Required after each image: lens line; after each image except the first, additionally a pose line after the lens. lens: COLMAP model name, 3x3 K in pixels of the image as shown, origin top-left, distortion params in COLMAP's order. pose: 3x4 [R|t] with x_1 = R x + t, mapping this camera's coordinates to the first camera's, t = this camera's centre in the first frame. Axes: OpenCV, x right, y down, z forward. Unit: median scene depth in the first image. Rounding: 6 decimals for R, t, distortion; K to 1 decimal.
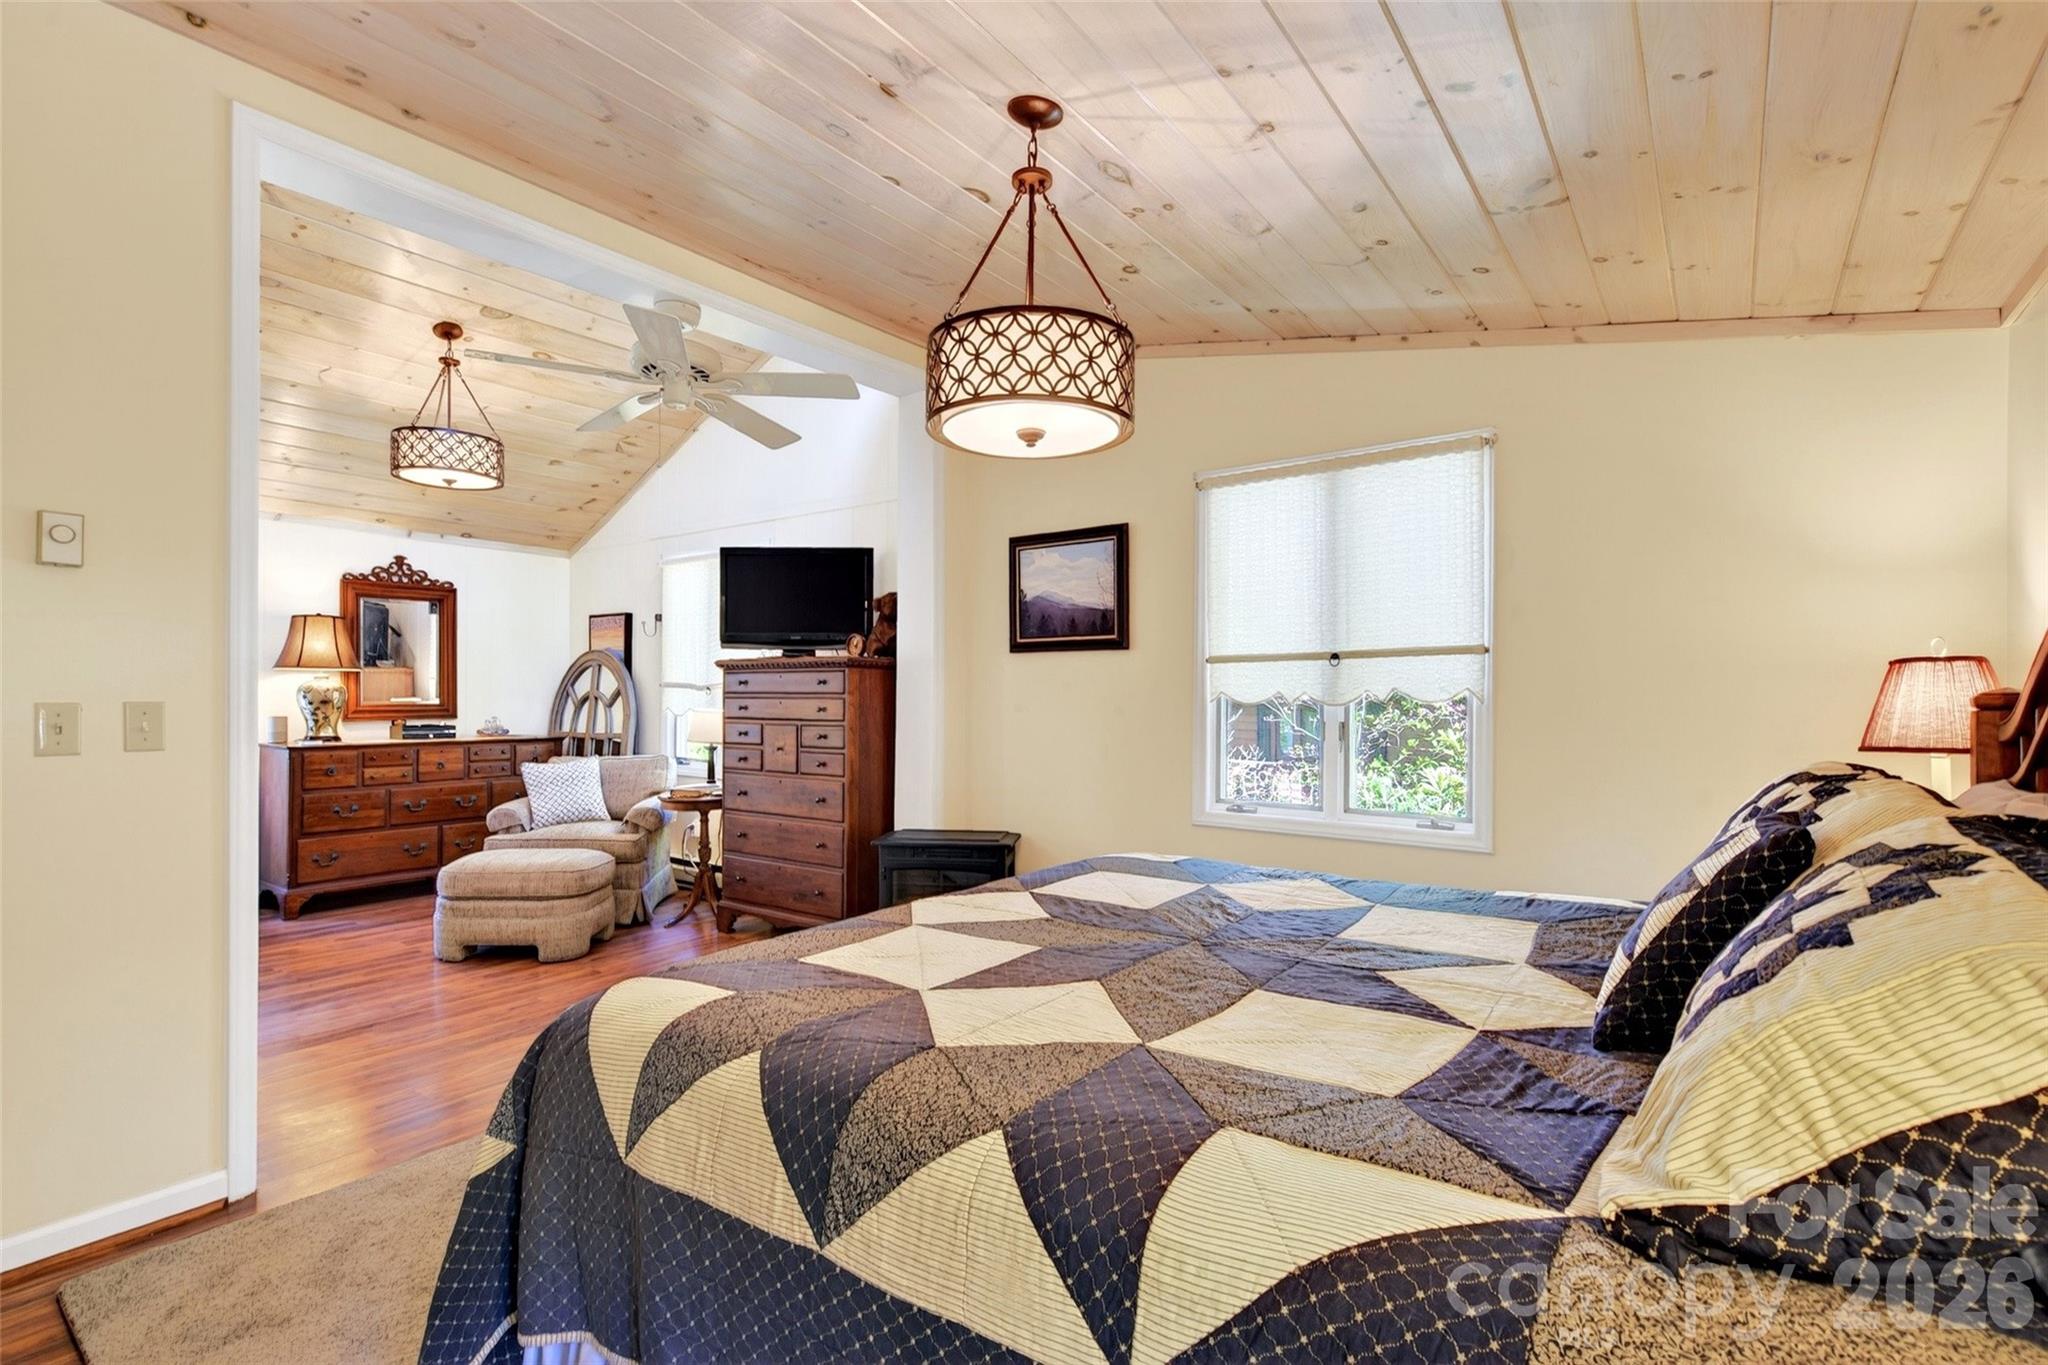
lens RADIAL K [[921.9, 0, 1019.6], [0, 921.9, 695.0], [0, 0, 1]] dist [0.001015, -0.005823]
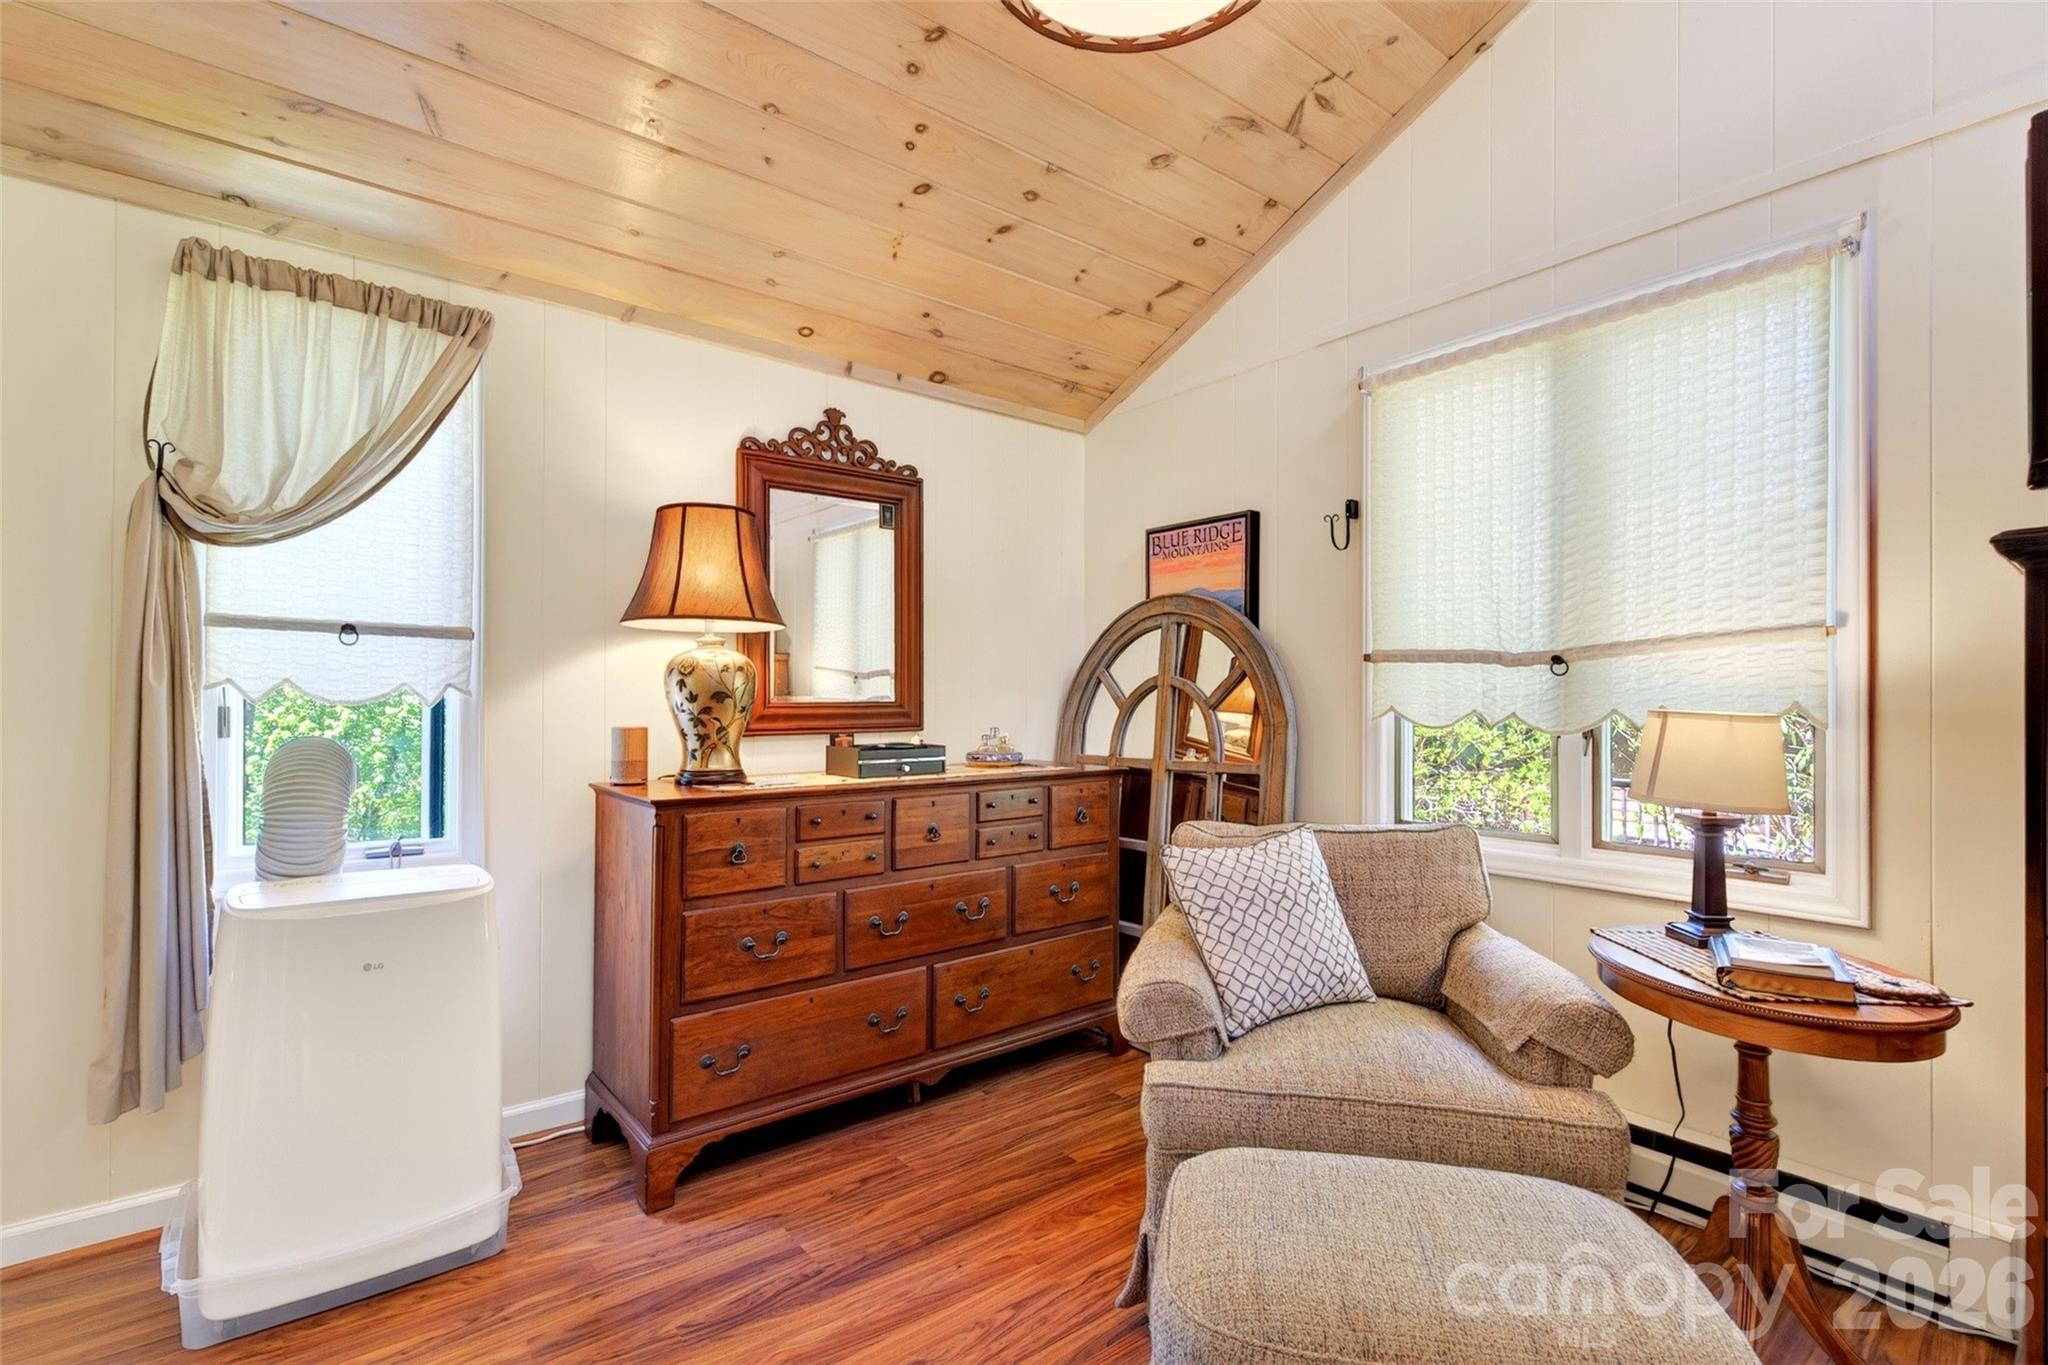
lens RADIAL K [[922.0, 0, 1034.6], [0, 922.0, 701.9], [0, 0, 1]] dist [0.003109, 0.000034]
pose [[0.968498, -0.002690, -0.249006, -0.467430], [0.002590, 0.999996, -0.000727, 0.010948], [0.249007, 0.000059, 0.968502, 0.570124]]
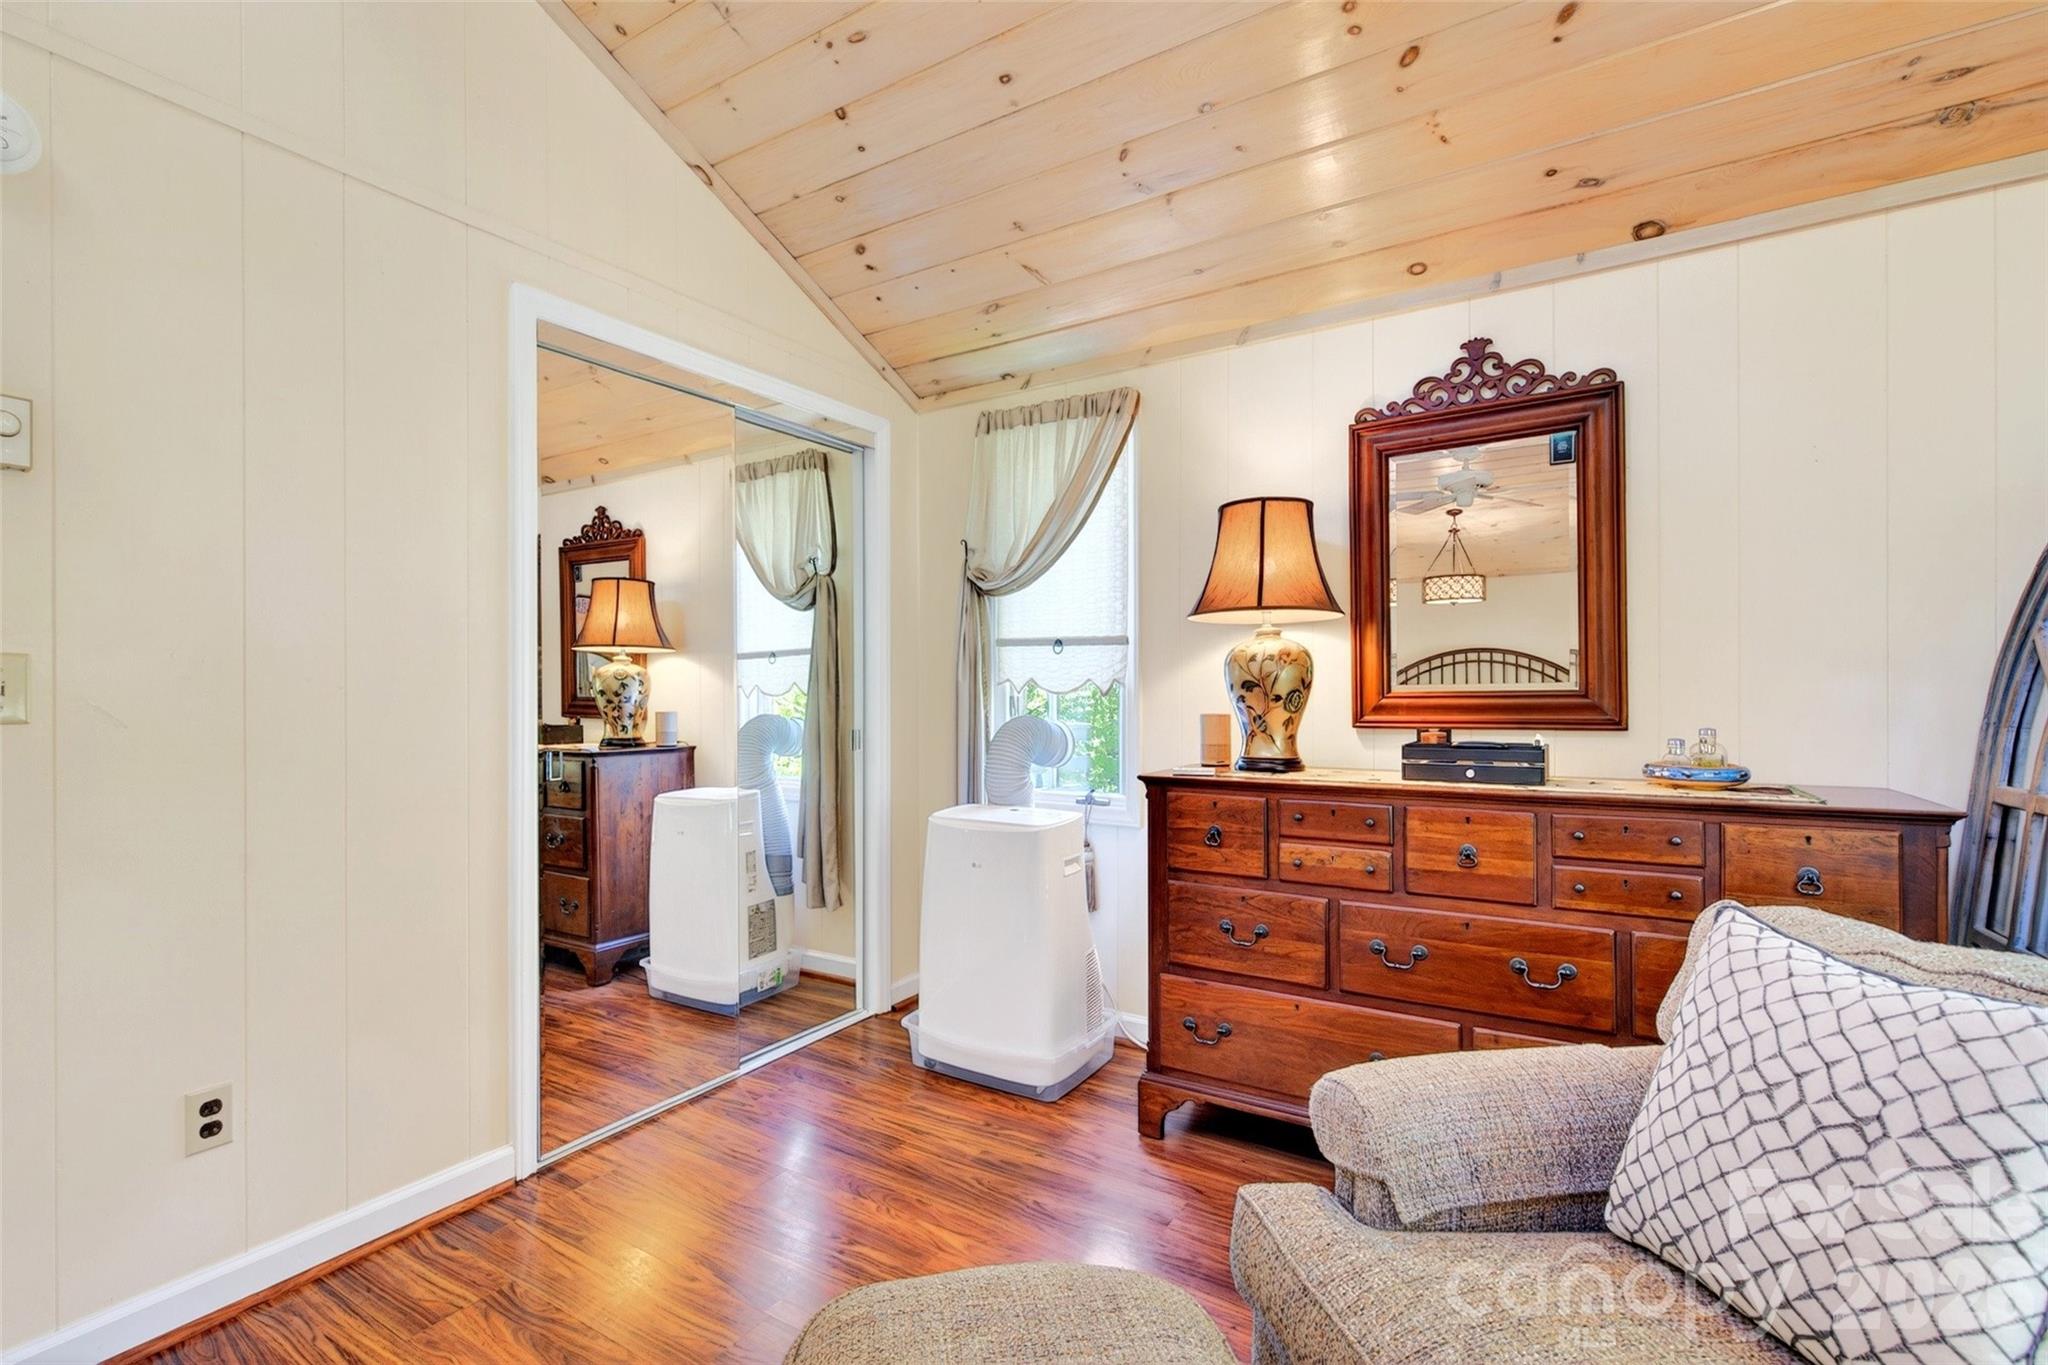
lens RADIAL K [[935.1, 0, 1010.3], [0, 935.1, 699.4], [0, 0, 1]] dist [0.023715, -0.007379]
pose [[0.090123, -0.000783, -0.995930, -0.278548], [0.003207, 0.999995, -0.000496, 0.014038], [0.995926, -0.003149, 0.090125, 0.795124]]
